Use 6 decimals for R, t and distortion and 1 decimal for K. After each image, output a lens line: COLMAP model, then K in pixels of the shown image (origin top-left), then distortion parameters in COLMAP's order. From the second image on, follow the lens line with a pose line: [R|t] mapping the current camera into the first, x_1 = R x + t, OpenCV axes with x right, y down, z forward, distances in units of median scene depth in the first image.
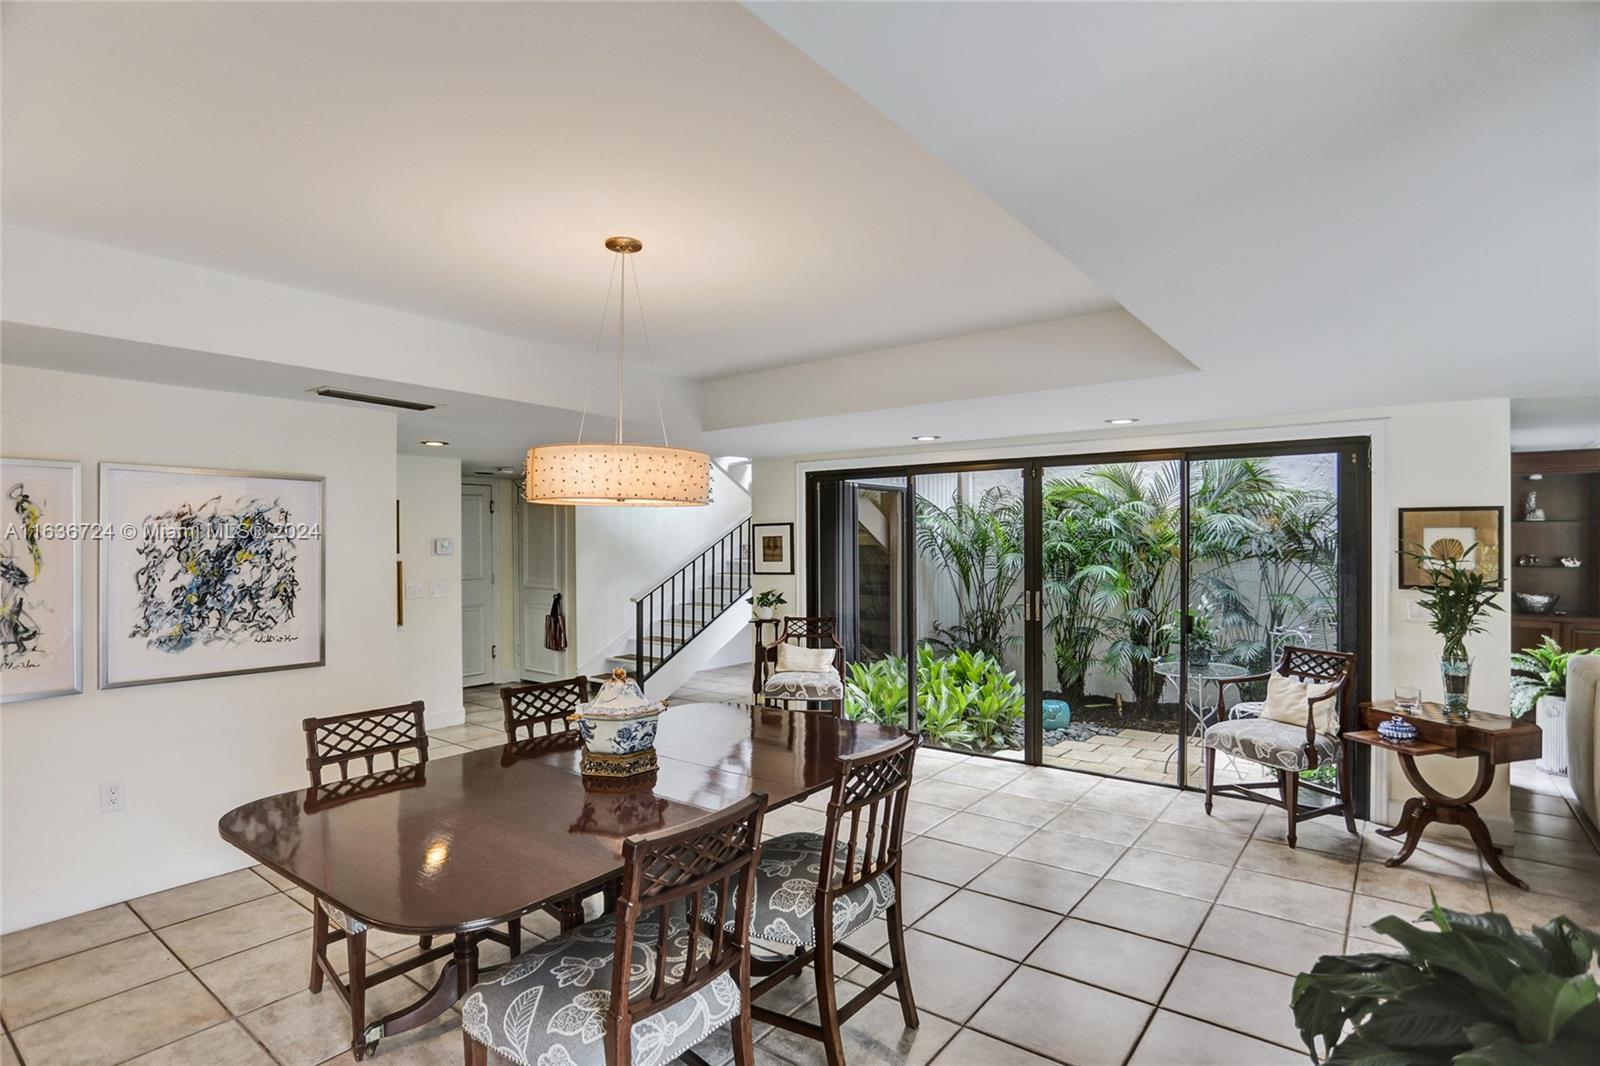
lens RADIAL K [[845.3, 0, 782.7], [0, 845.3, 534.8], [0, 0, 1]] dist [-0.017511, 0.001059]
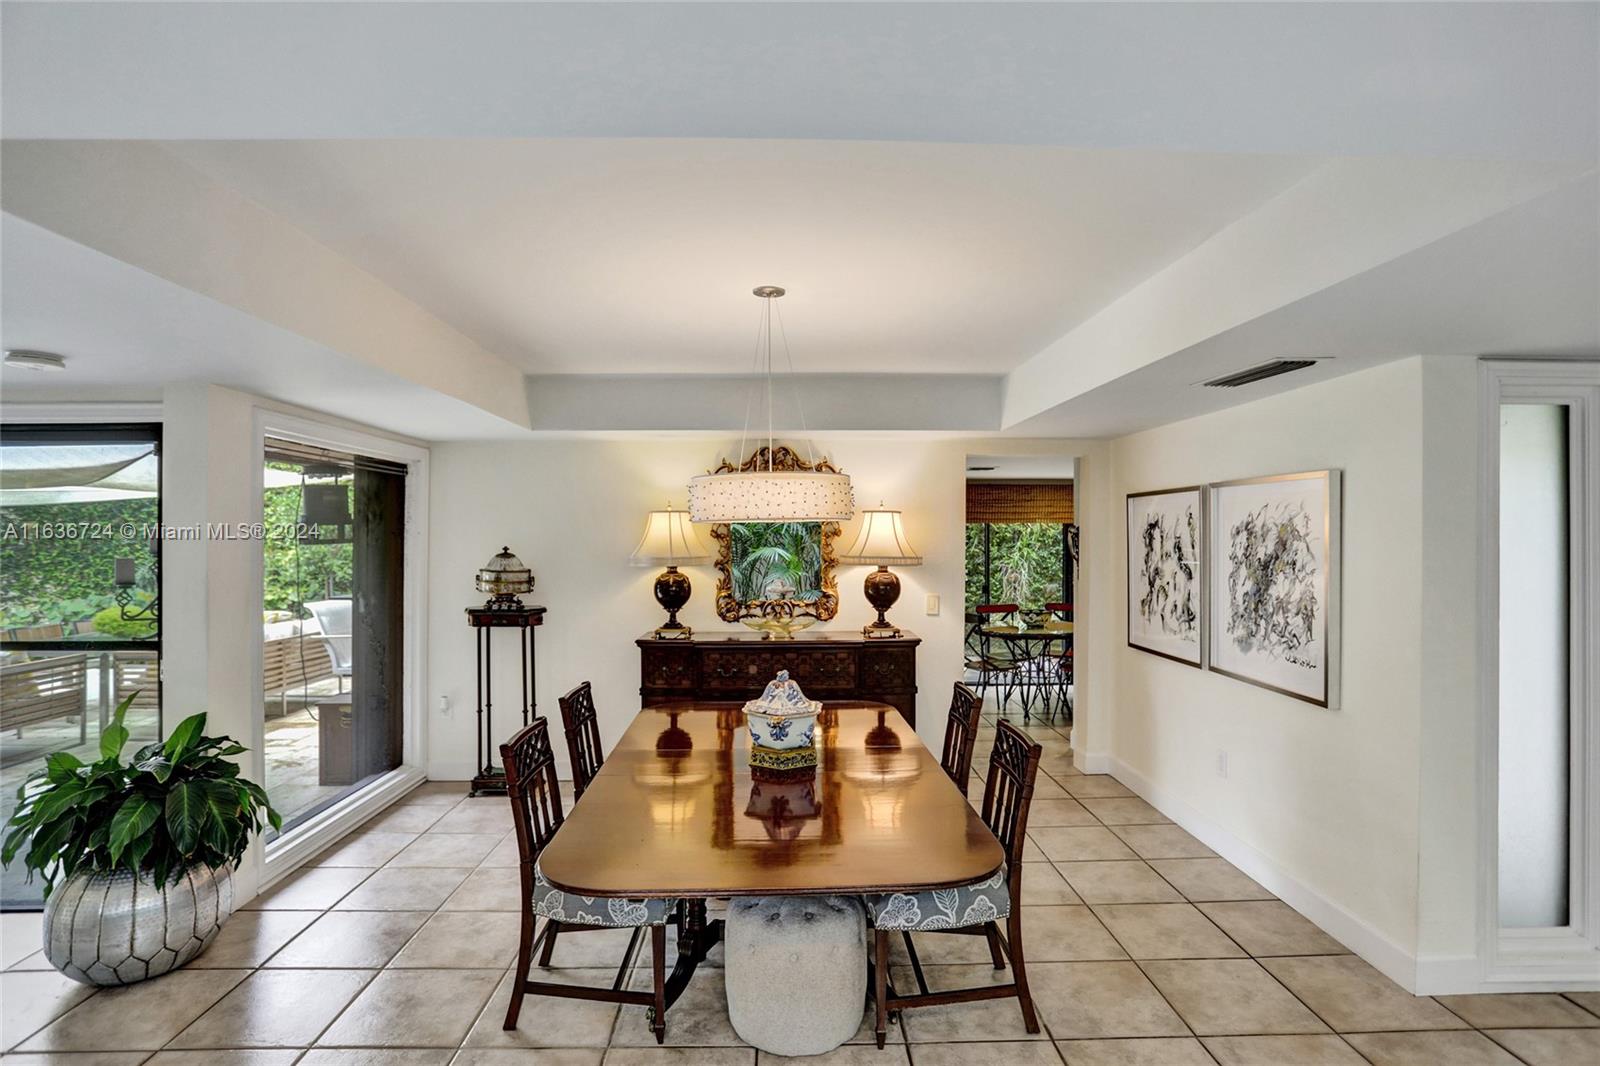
lens RADIAL K [[815.6, 0, 804.2], [0, 815.6, 538.2], [0, 0, 1]] dist [-0.042766, 0.016149]
pose [[-0.779883, 0.005304, -0.625903, 0.333657], [0.007460, 0.999972, -0.000822, -0.008782], [0.625881, -0.005310, -0.779901, 1.365136]]
